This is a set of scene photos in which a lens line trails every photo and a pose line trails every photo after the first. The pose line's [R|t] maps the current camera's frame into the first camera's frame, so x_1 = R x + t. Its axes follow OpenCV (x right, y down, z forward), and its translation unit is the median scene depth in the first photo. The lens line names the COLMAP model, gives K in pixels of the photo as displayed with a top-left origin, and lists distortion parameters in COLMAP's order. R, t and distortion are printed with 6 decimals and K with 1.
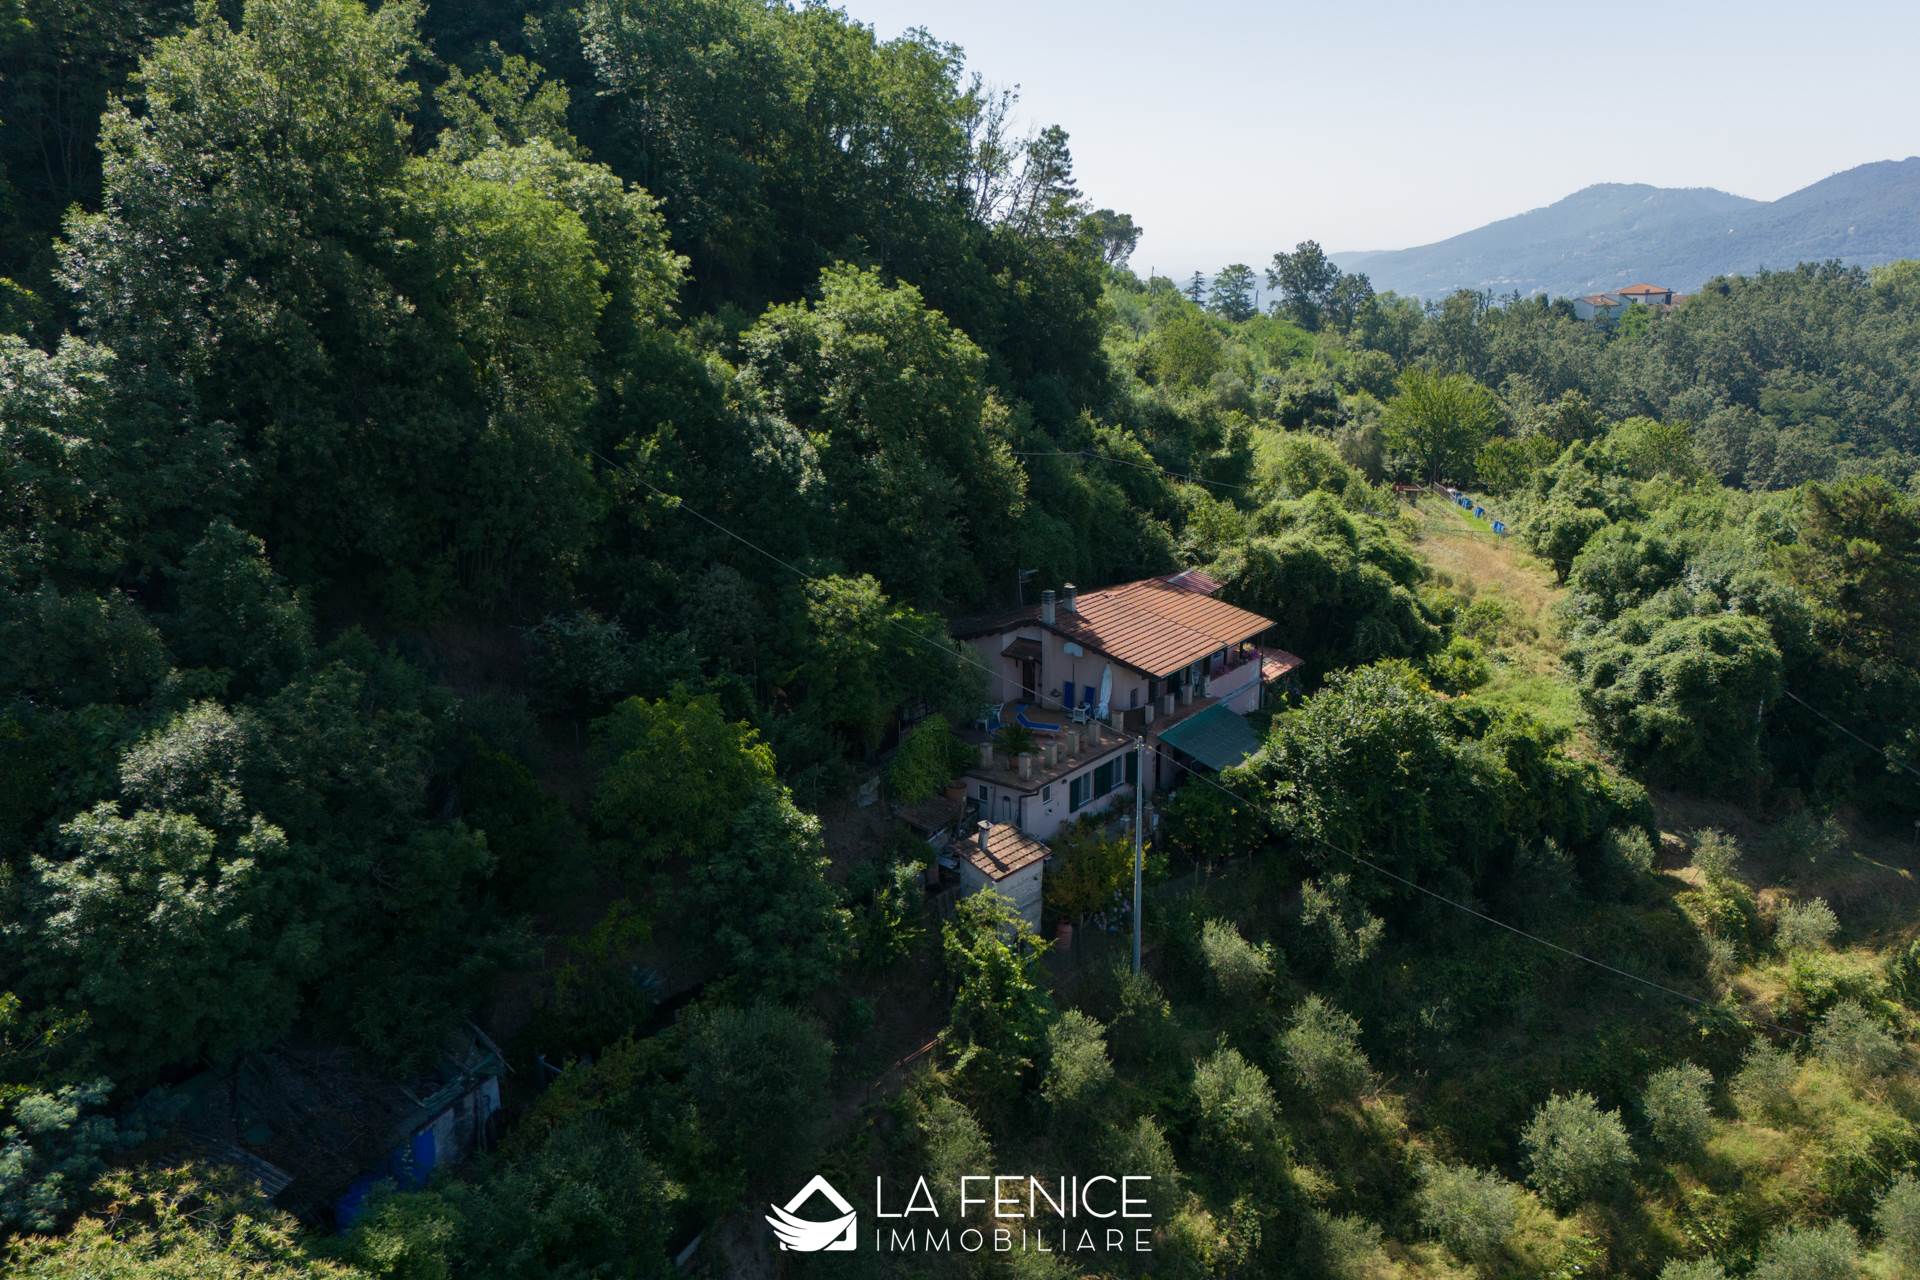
lens RADIAL K [[1428.5, 0, 960.0], [0, 1428.5, 640.0], [0, 0, 1]] dist [0.055324, -0.049615]
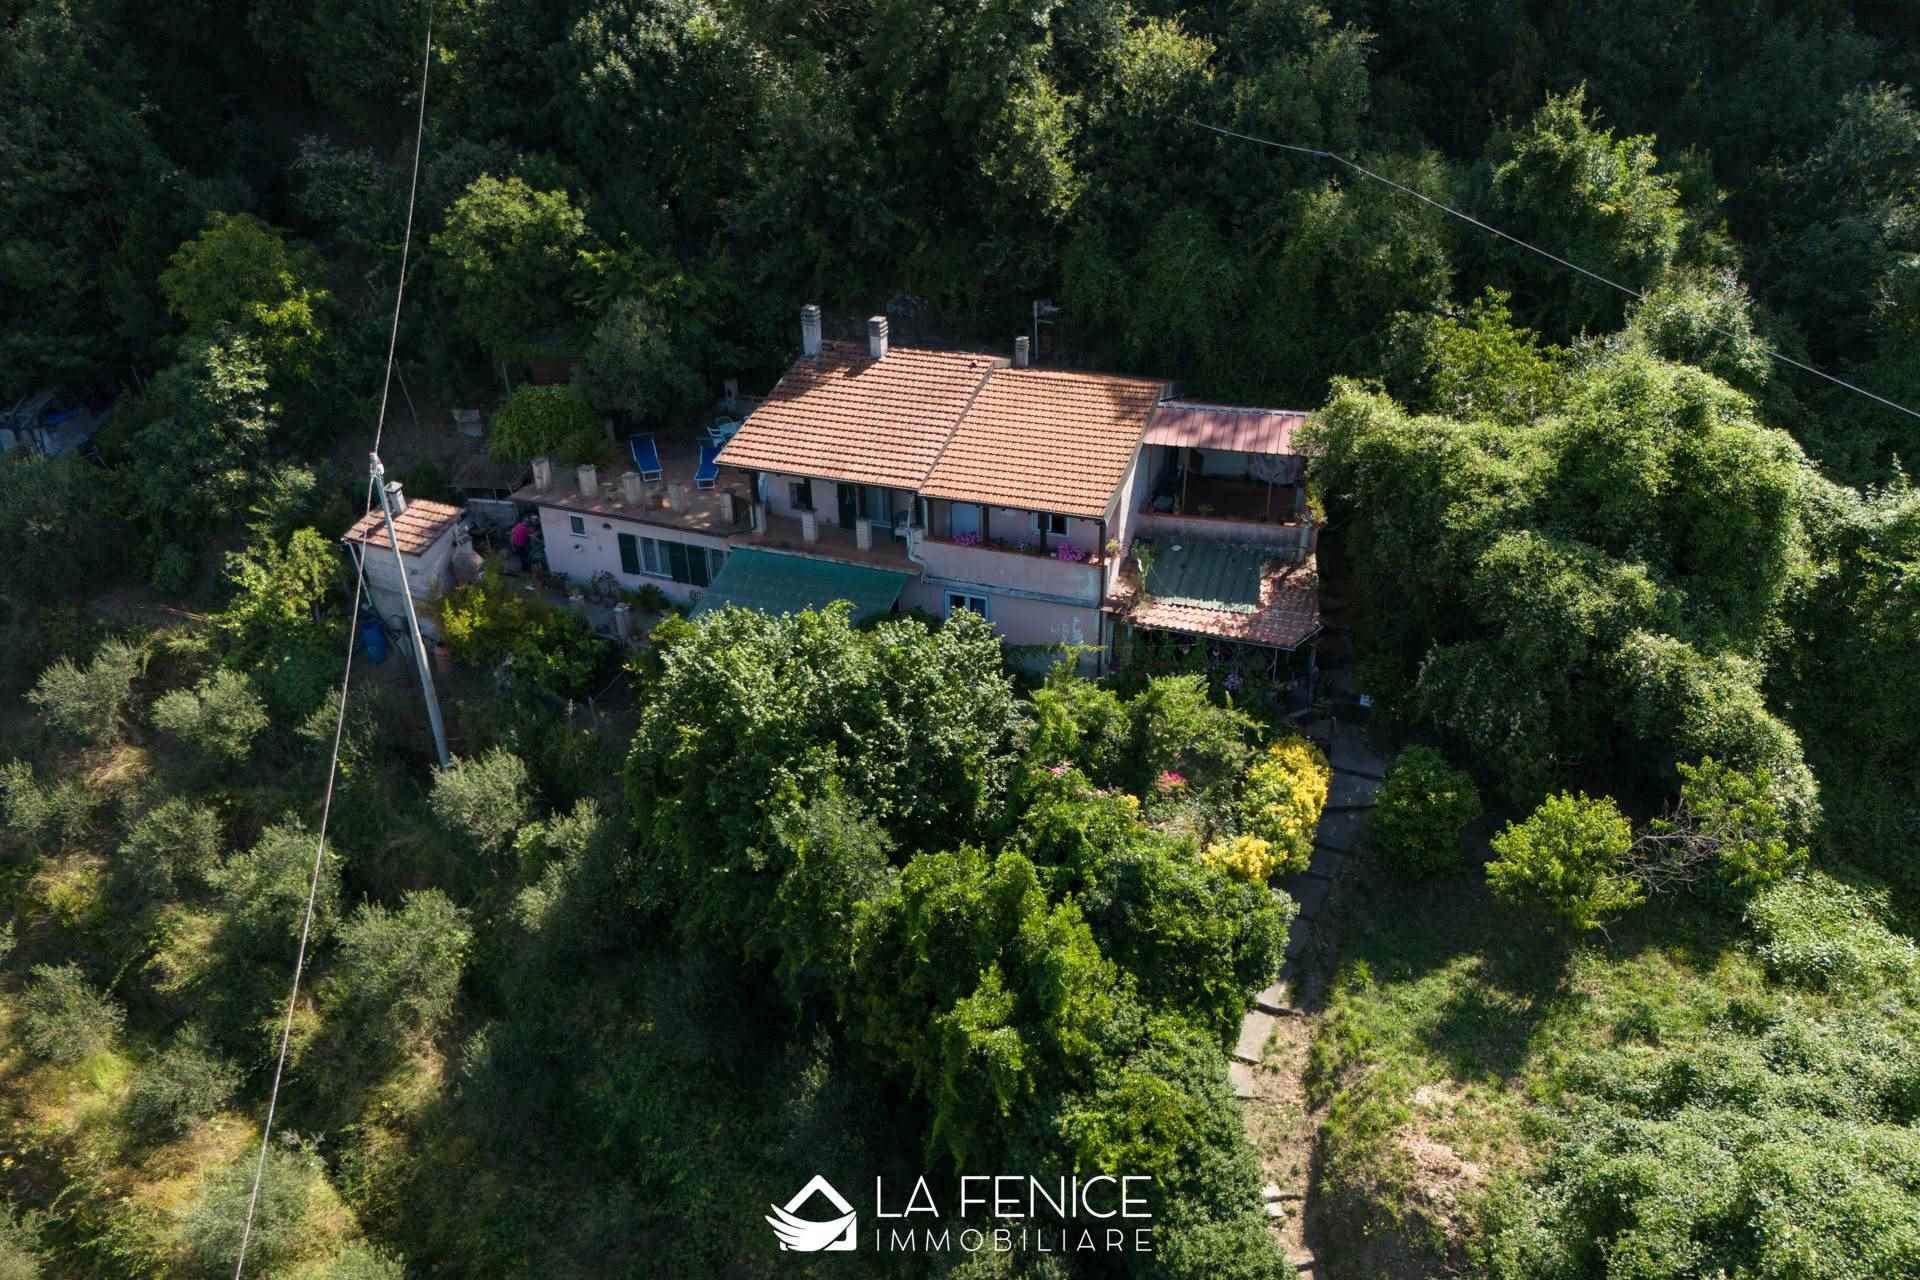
lens RADIAL K [[1415.8, 0, 960.0], [0, 1415.8, 640.0], [0, 0, 1]] dist [0.054617, -0.050928]
pose [[0.280744, 0.471394, -0.836045, 0.655214], [-0.245713, 0.877348, 0.412172, -0.173341], [0.927797, 0.089713, 0.362137, 0.738229]]
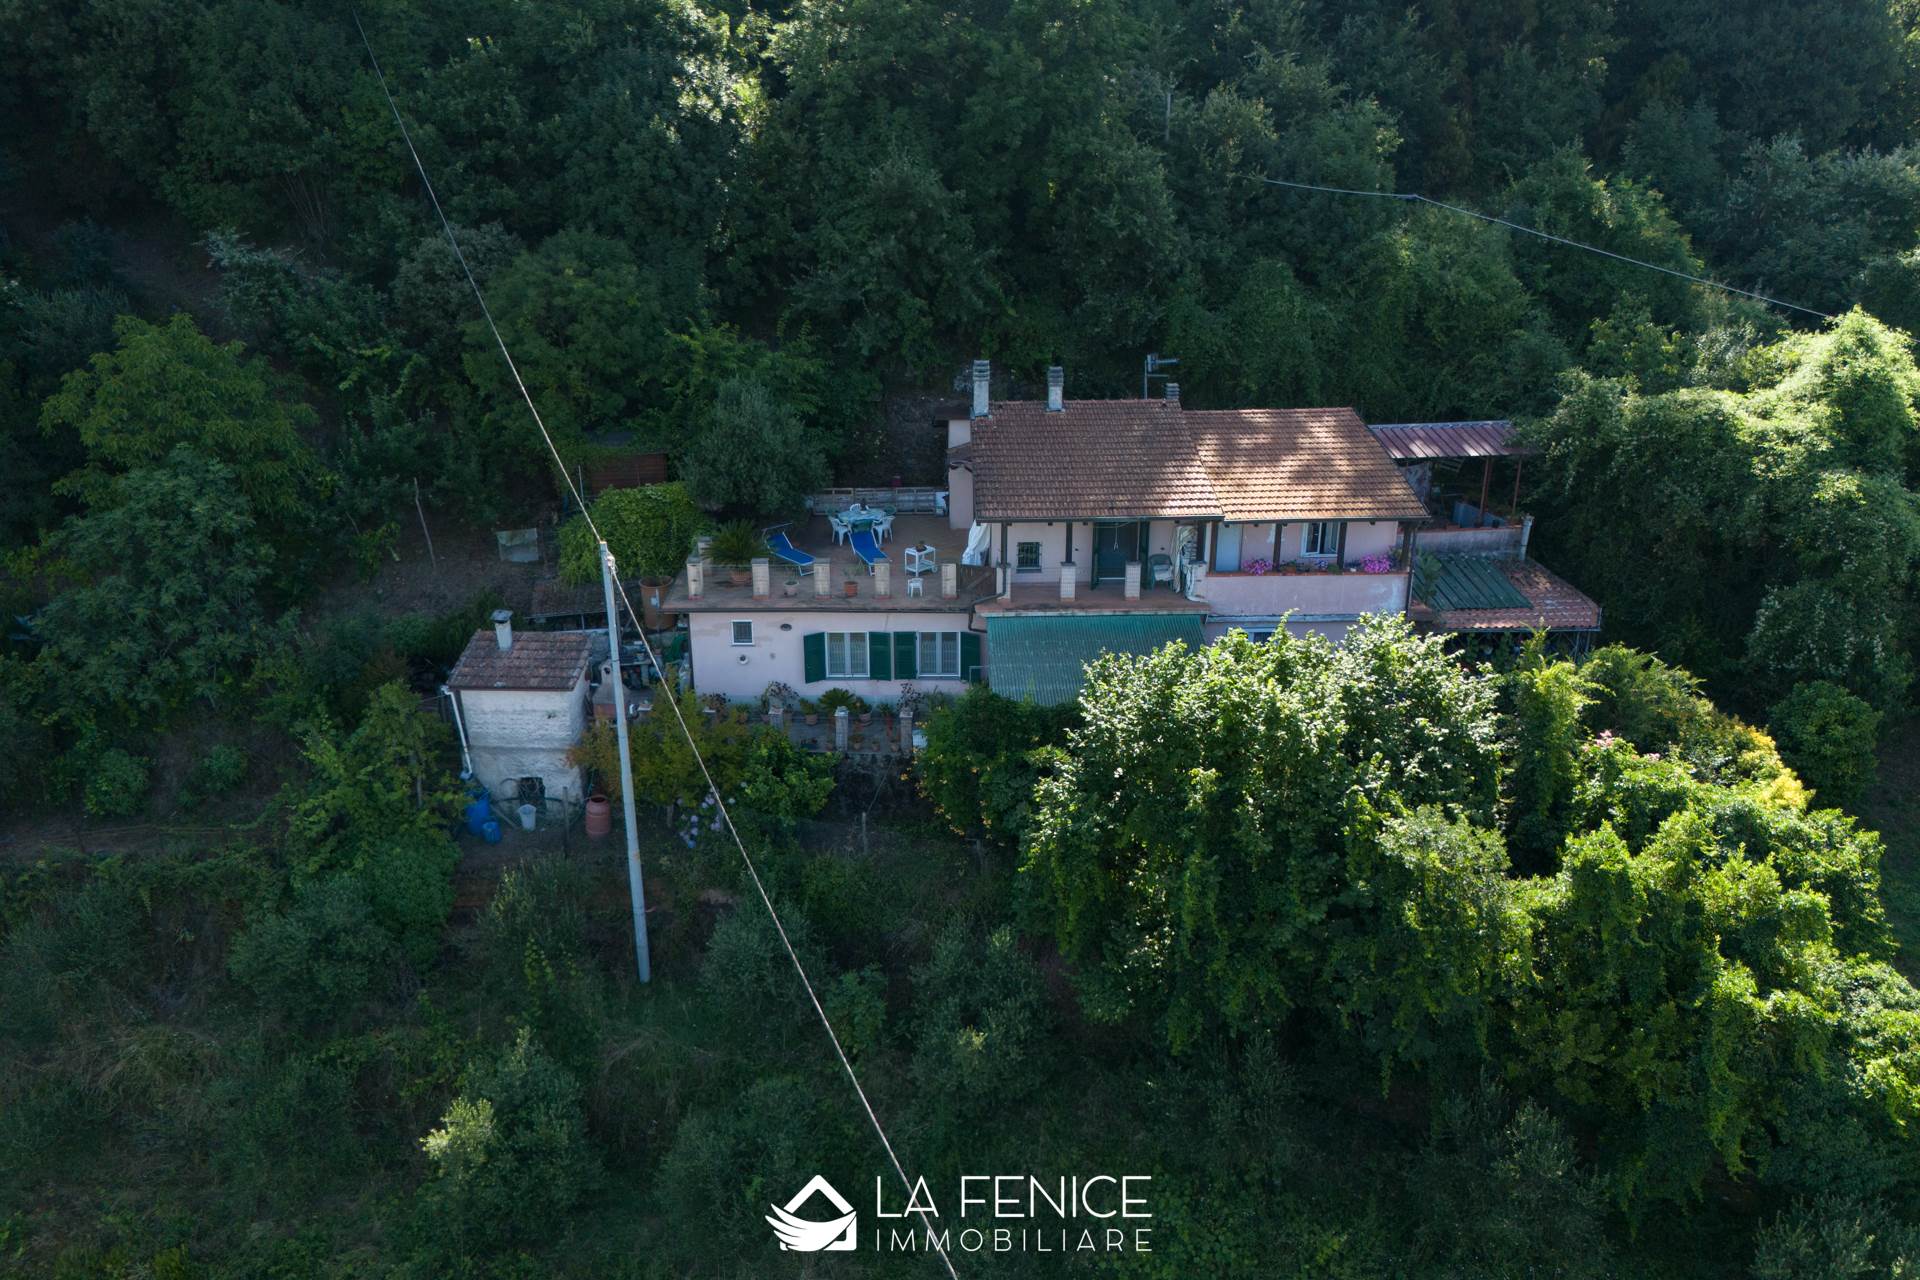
lens RADIAL K [[1415.8, 0, 960.0], [0, 1415.8, 640.0], [0, 0, 1]] dist [0.054617, -0.050928]
pose [[0.627159, 0.286898, -0.724128, 0.489010], [-0.215249, 0.957325, 0.192866, -0.031230], [0.748558, 0.034911, 0.662149, 0.512410]]
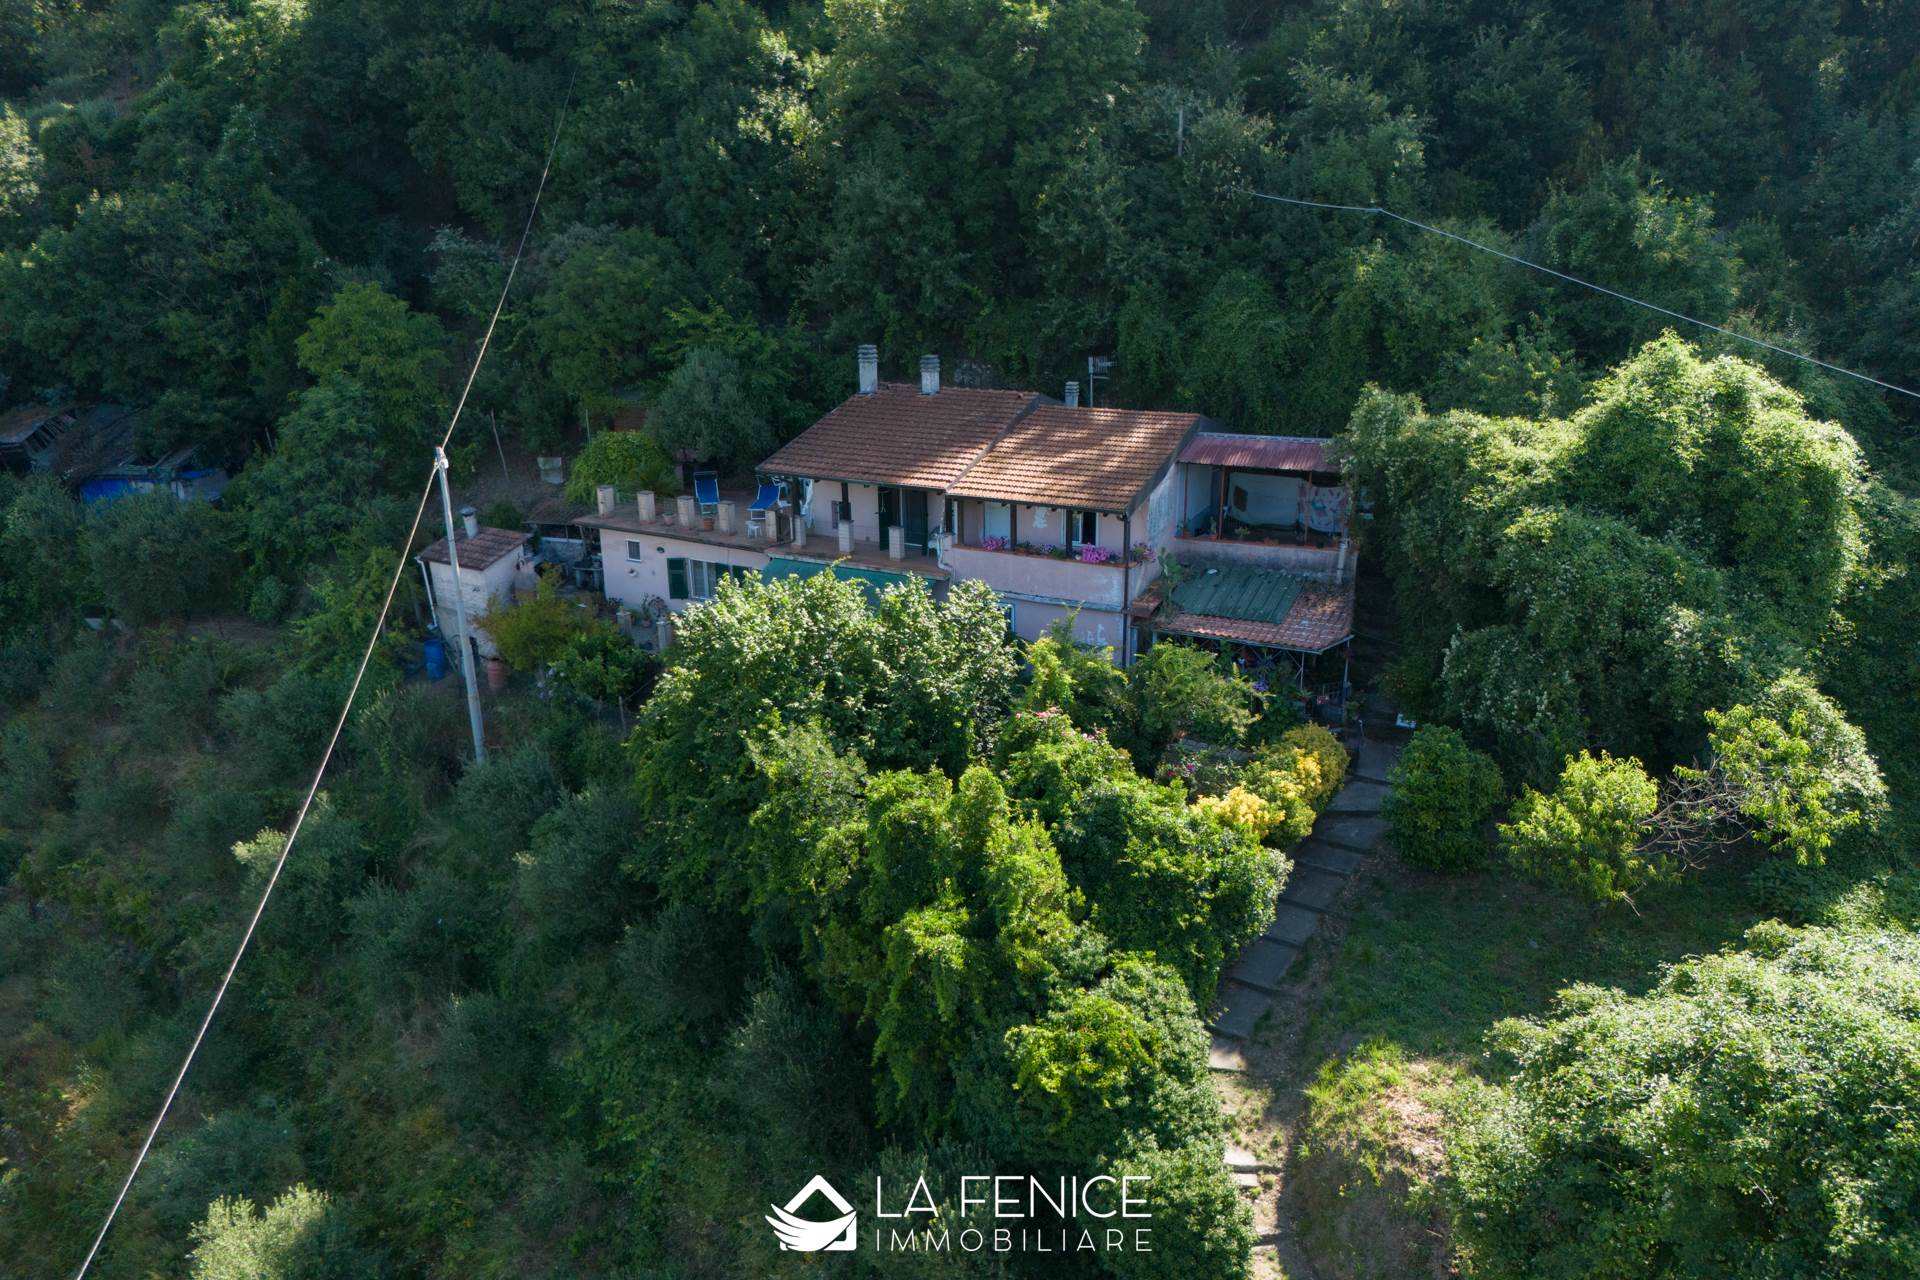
lens RADIAL K [[1415.8, 0, 960.0], [0, 1415.8, 640.0], [0, 0, 1]] dist [0.054617, -0.050928]
pose [[0.170607, 0.327233, -0.929415, 0.699610], [-0.254973, 0.925778, 0.279149, -0.096705], [0.951778, 0.189351, 0.241380, 0.798309]]
